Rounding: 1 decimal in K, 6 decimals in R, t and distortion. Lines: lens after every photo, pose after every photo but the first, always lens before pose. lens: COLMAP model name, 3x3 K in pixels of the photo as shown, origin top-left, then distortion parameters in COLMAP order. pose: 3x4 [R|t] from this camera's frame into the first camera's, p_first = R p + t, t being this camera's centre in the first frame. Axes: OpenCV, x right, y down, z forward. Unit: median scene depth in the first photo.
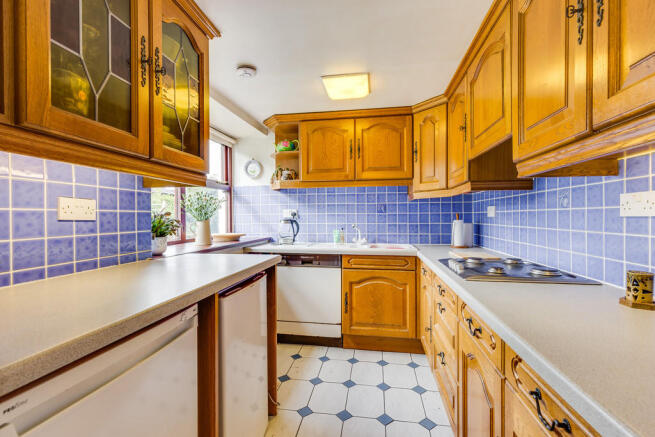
lens RADIAL K [[294.1, 0, 326.0], [0, 294.1, 217.1], [0, 0, 1]] dist [0.003524, -0.000048]
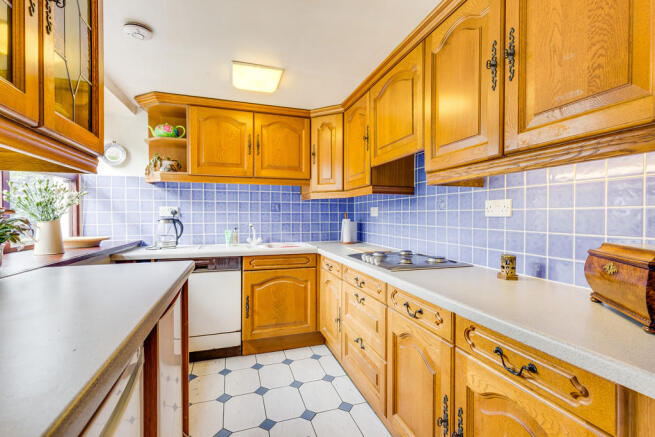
lens RADIAL K [[294.1, 0, 326.0], [0, 294.1, 217.1], [0, 0, 1]] dist [0.003524, -0.000048]
pose [[0.884740, 0.001544, 0.466082, -0.150218], [-0.003464, 0.999989, 0.003262, -0.000696], [-0.466071, -0.004501, 0.884736, 0.050534]]
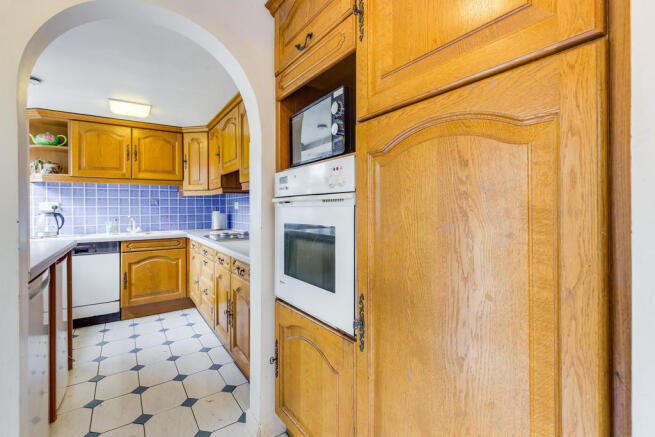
lens RADIAL K [[301.0, 0, 328.6], [0, 301.0, 206.7], [0, 0, 1]] dist [-0.000825, -0.000621]
pose [[0.719313, 0.000617, 0.694686, -0.190982], [0.005382, 0.999965, -0.006461, 0.000295], [-0.694665, 0.008386, 0.719284, -0.472785]]
